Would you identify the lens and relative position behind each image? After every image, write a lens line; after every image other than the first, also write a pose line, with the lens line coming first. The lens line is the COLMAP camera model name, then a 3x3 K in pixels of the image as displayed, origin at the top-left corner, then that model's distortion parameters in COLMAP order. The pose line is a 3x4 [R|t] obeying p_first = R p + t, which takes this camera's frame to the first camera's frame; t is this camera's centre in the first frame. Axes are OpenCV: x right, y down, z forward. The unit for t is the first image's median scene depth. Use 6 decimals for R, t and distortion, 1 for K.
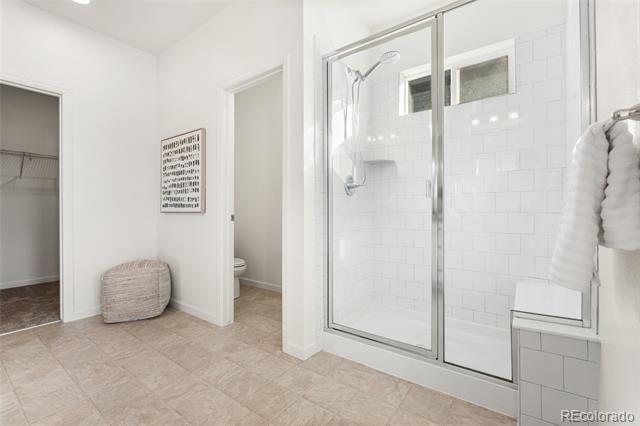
lens RADIAL K [[285.2, 0, 321.7], [0, 285.2, 208.9], [0, 0, 1]] dist [-0.002852, 0.000450]
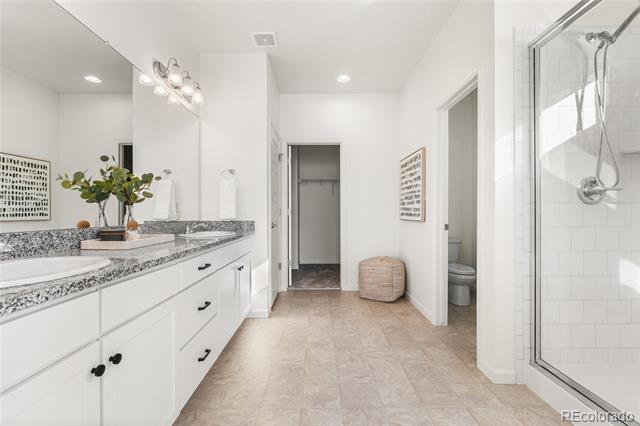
lens RADIAL K [[285.2, 0, 316.1], [0, 285.2, 213.2], [0, 0, 1]] dist [-0.002852, 0.000450]
pose [[0.586107, 0.002277, -0.810231, 0.282309], [0.002113, 0.999988, 0.004338, -0.028428], [0.810231, -0.004255, 0.586095, -0.020192]]
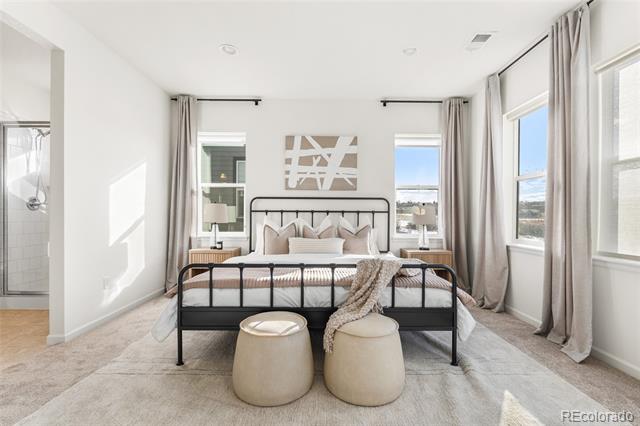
lens RADIAL K [[285.2, 0, 319.4], [0, 285.2, 215.1], [0, 0, 1]] dist [-0.002852, 0.000450]
pose [[0.808482, 0.004633, 0.588502, 0.439619], [-0.005653, 0.999984, -0.000107, -0.030717], [-0.588493, -0.003240, 0.808495, -1.116614]]
